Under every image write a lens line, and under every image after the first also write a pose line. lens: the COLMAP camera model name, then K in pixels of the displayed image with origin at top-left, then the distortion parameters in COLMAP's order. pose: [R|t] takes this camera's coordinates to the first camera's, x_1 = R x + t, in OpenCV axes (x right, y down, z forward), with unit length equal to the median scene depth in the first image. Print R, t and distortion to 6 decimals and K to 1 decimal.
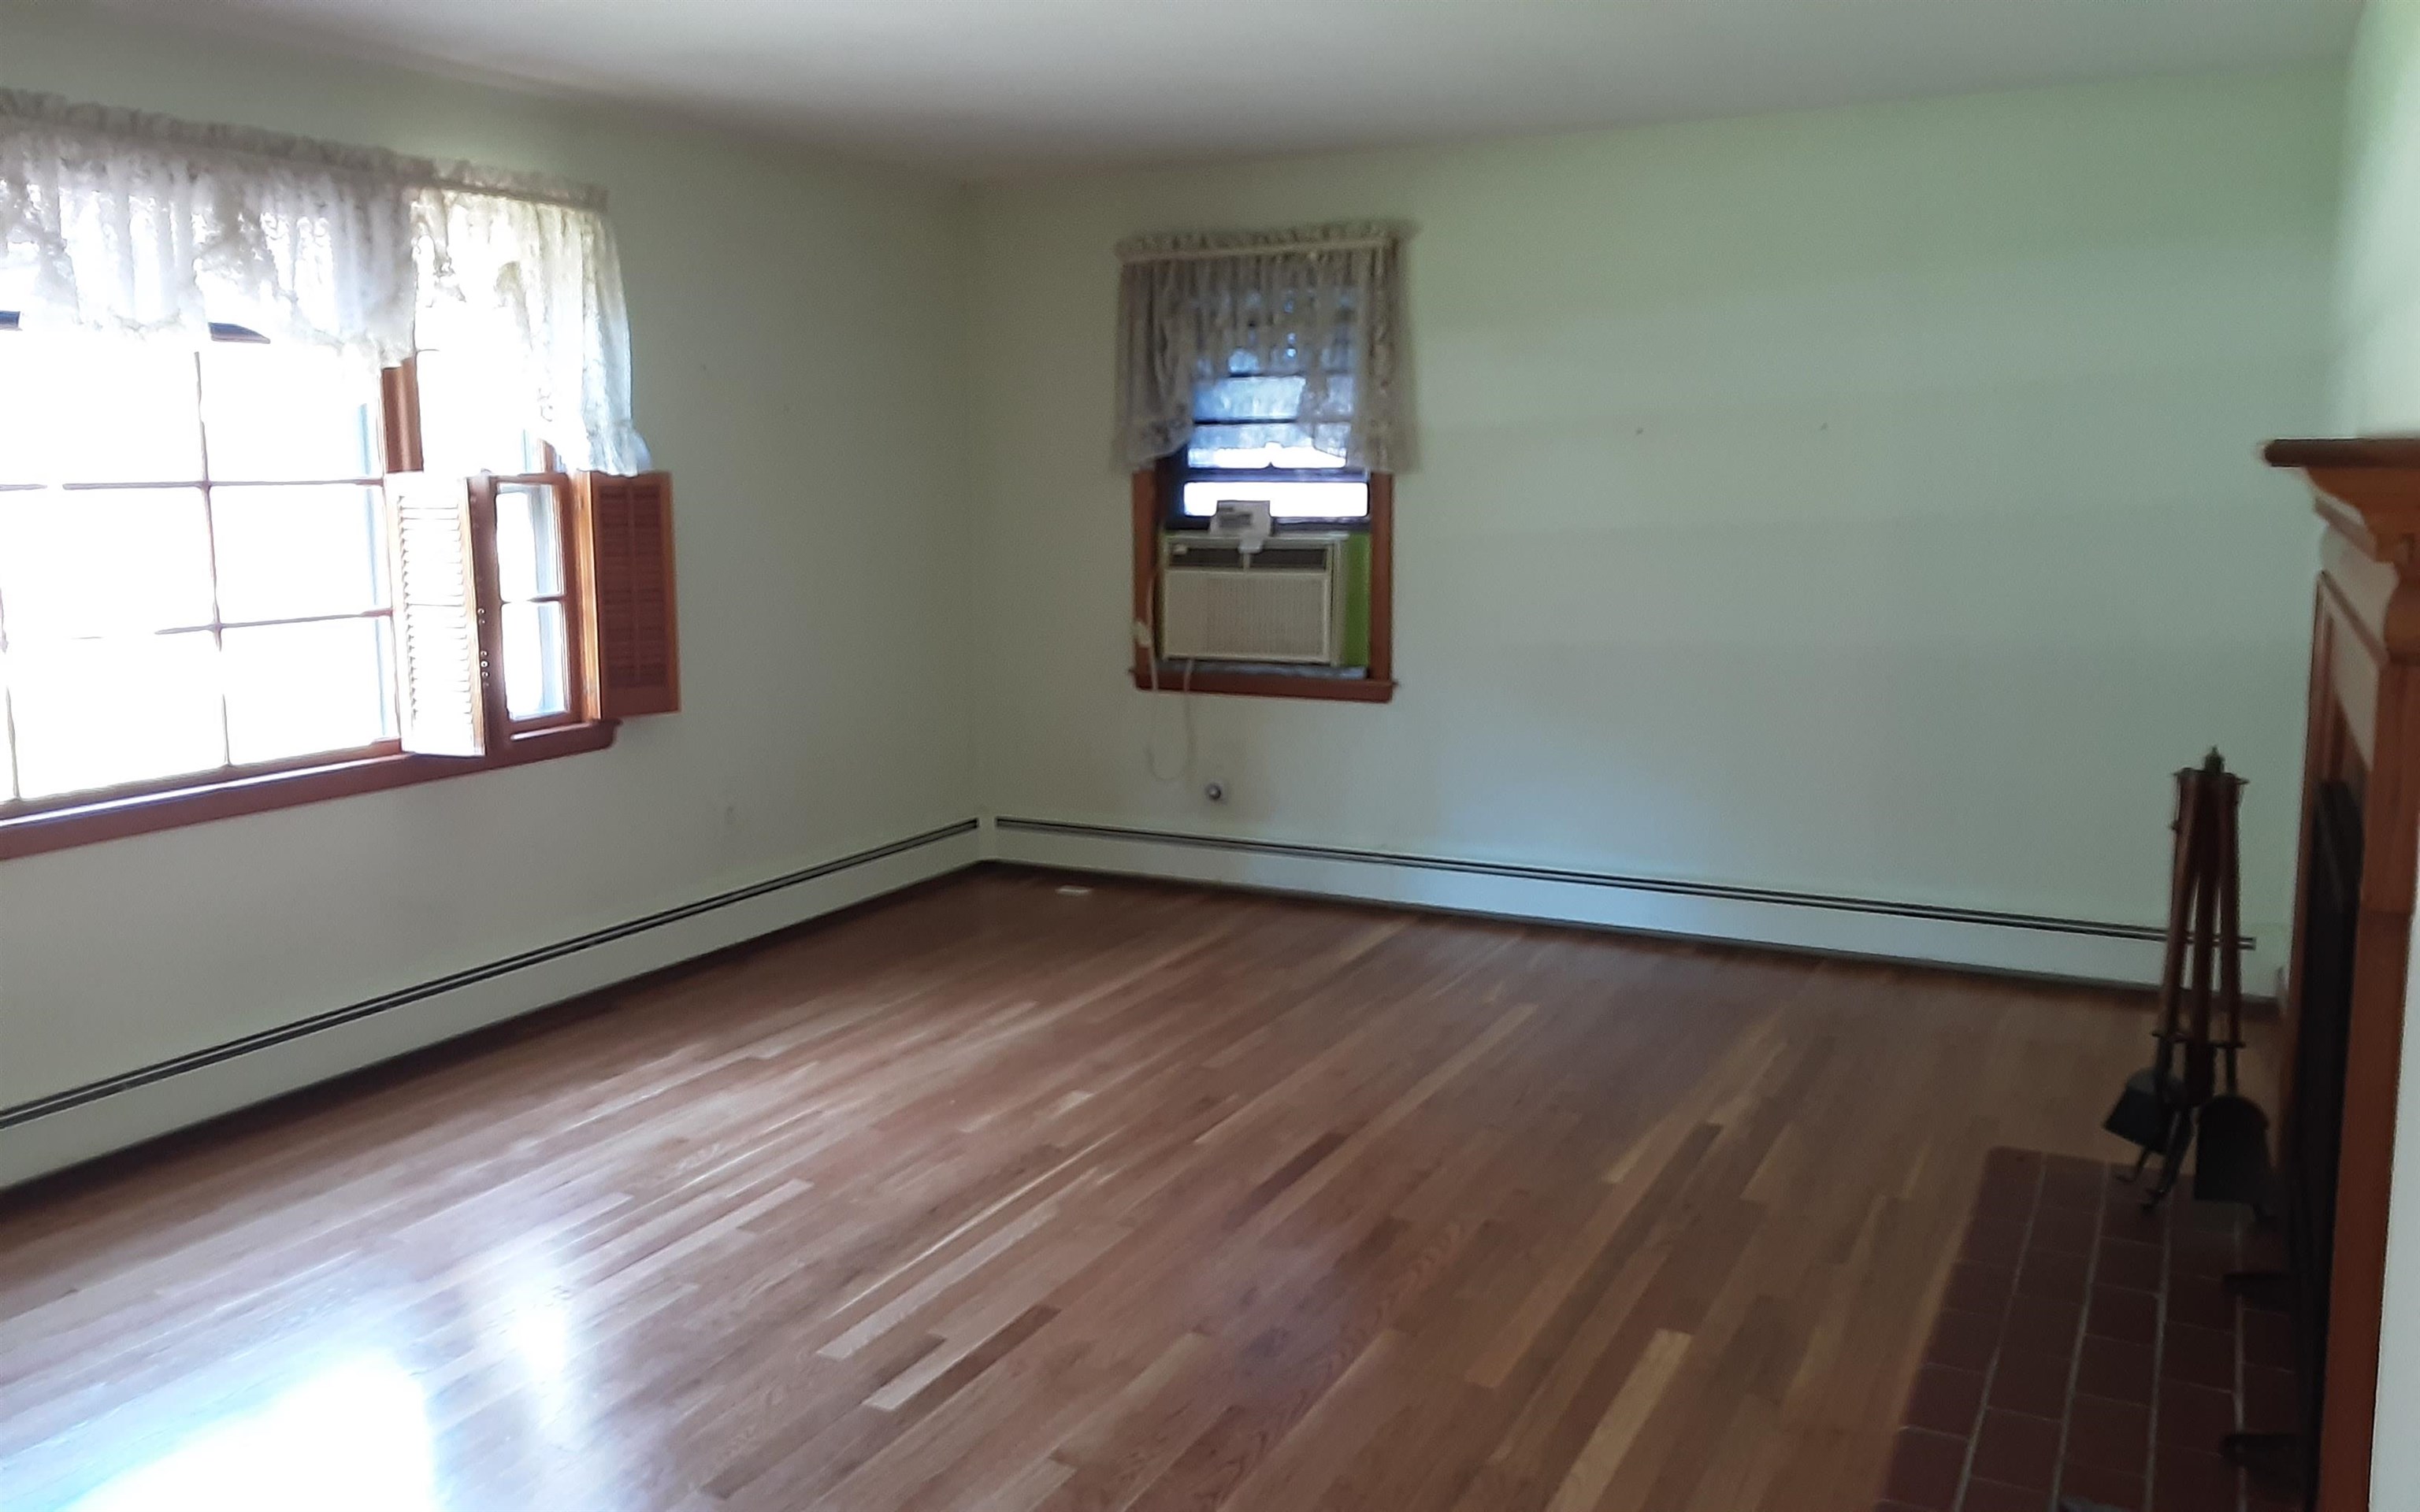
lens RADIAL K [[1926.4, 0, 1209.5], [0, 1926.4, 757.4], [0, 0, 1]] dist [0.097704, -0.136239]
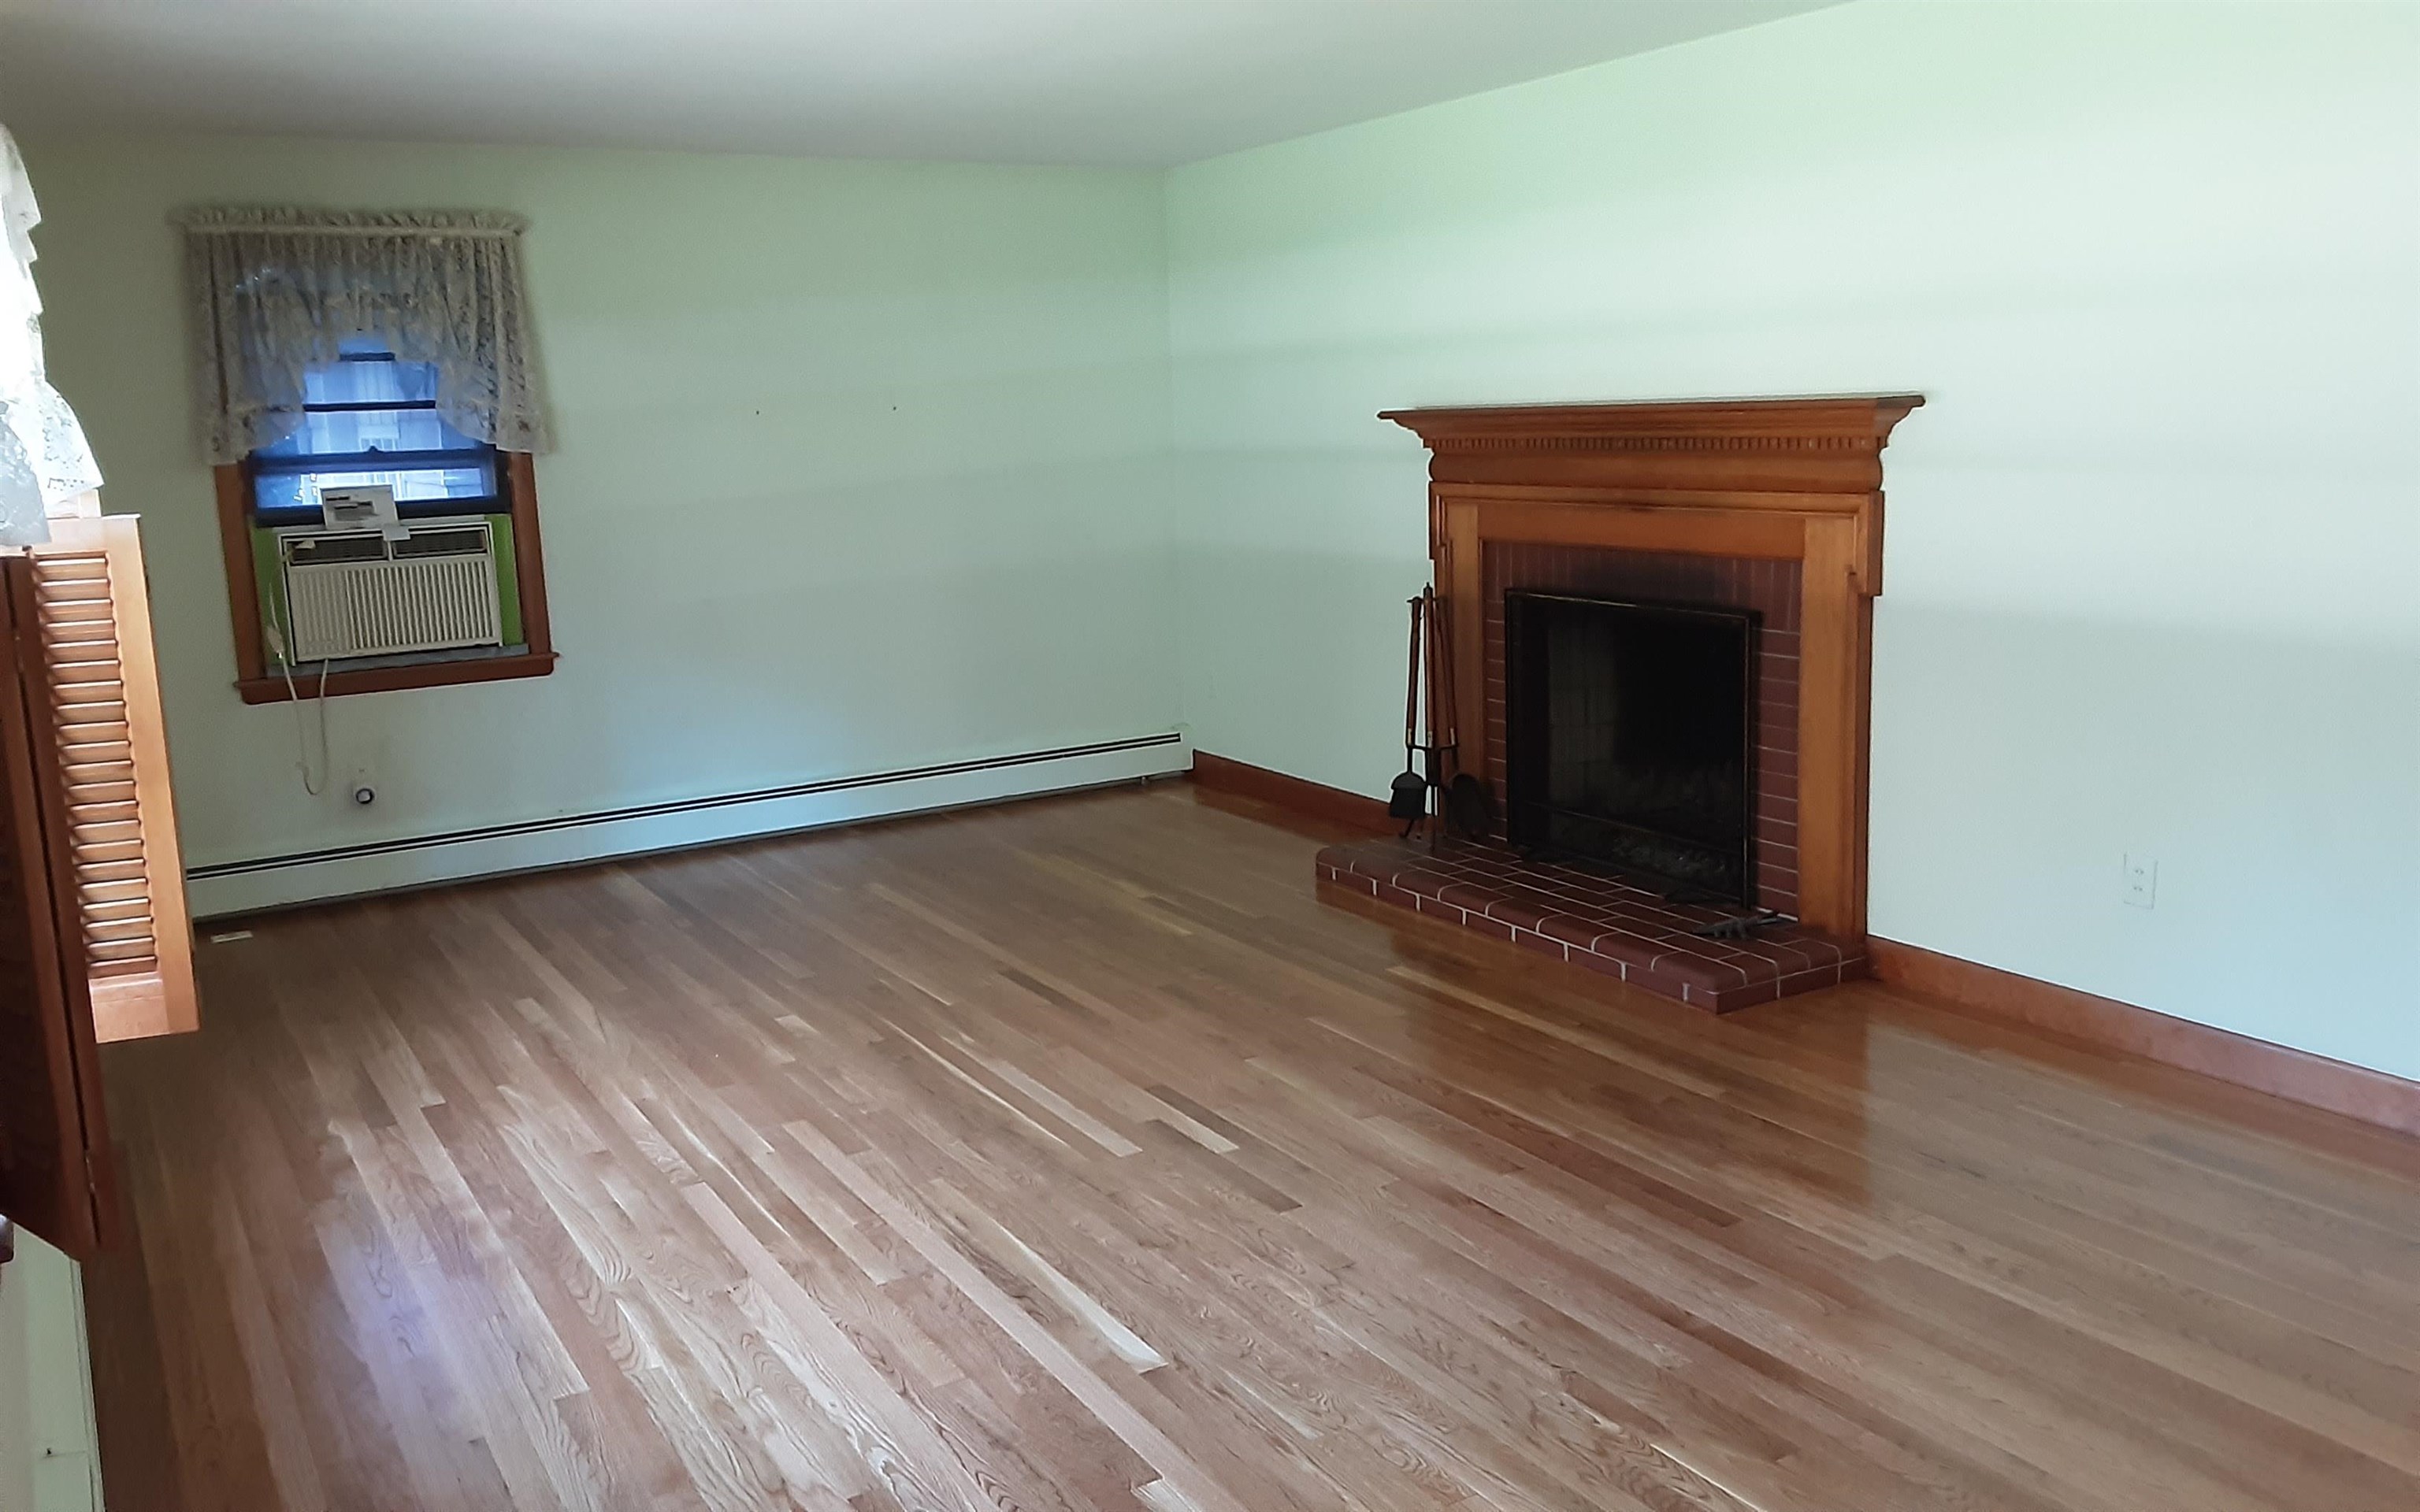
lens RADIAL K [[1926.4, 0, 1209.9], [0, 1926.4, 747.6], [0, 0, 1]] dist [0.097704, -0.136239]
pose [[0.516312, -0.164706, 0.840413, -0.627570], [0.160232, 0.982581, 0.094129, -0.031594], [-0.841277, 0.086061, 0.533710, 0.143177]]
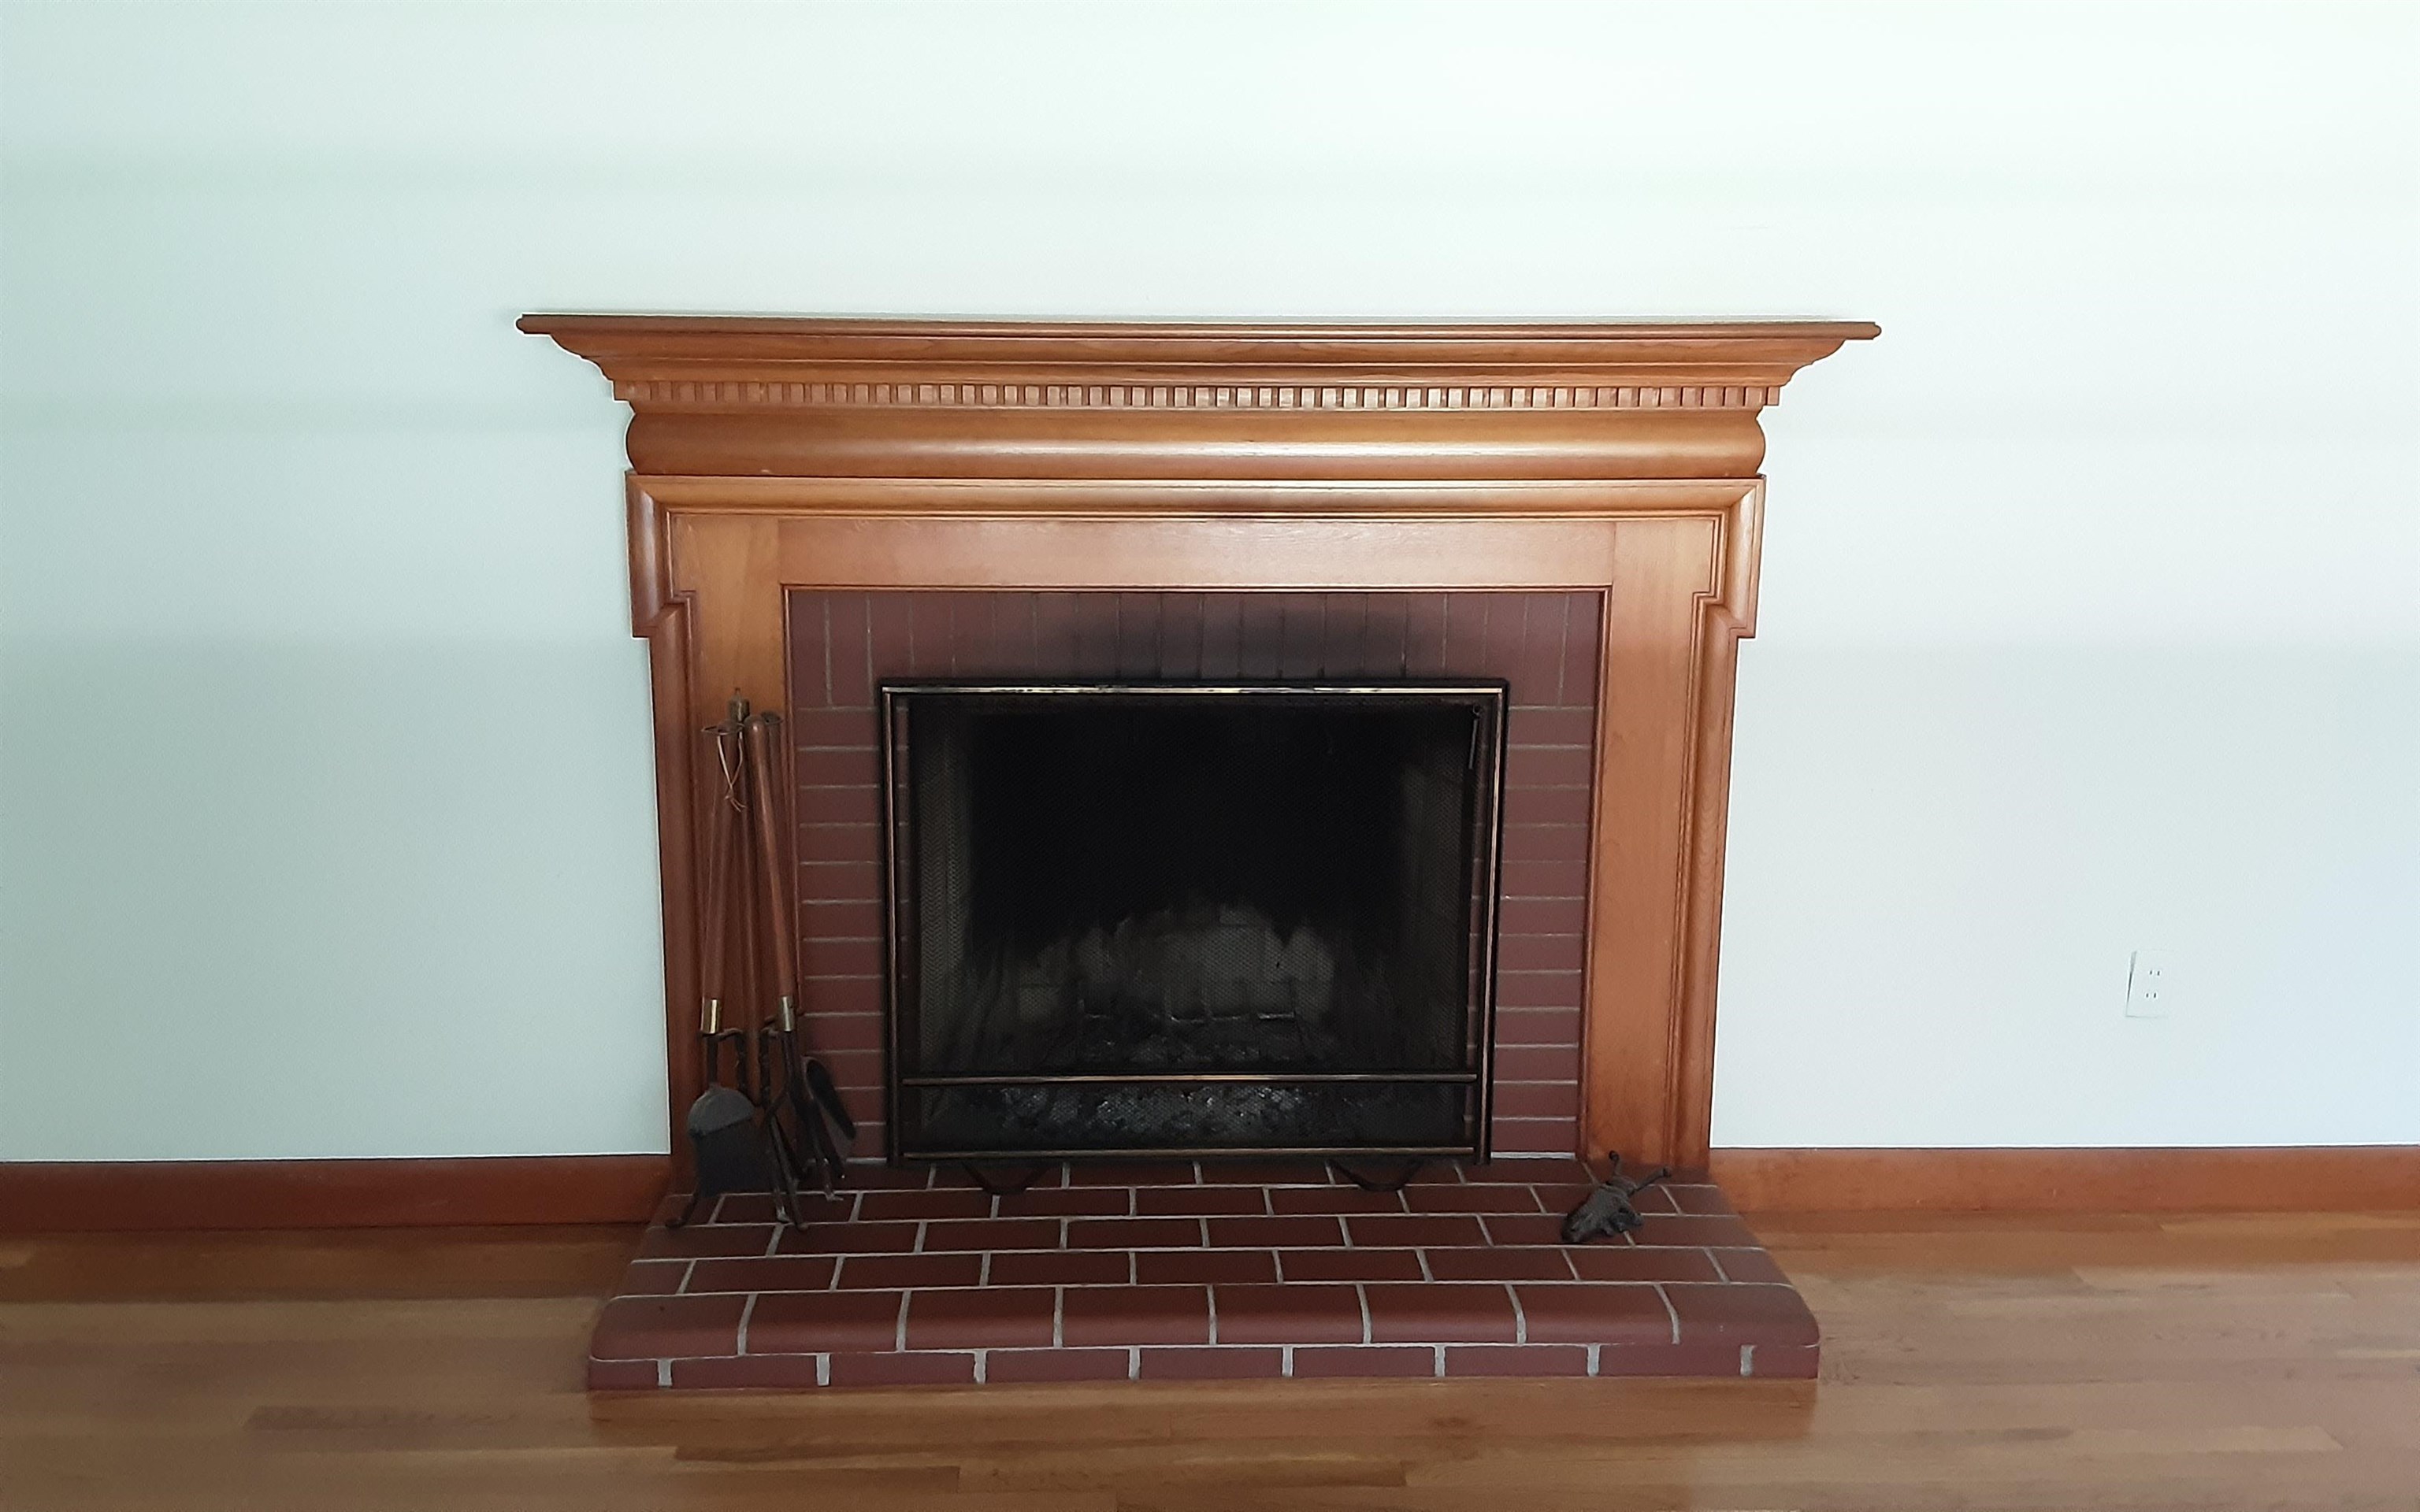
lens RADIAL K [[1926.4, 0, 1208.6], [0, 1926.4, 744.6], [0, 0, 1]] dist [0.097704, -0.136239]
pose [[-0.493540, -0.167288, 0.853483, -0.181766], [0.128675, 0.956482, 0.261886, -0.097649], [-0.860151, 0.239073, -0.450537, 0.683091]]
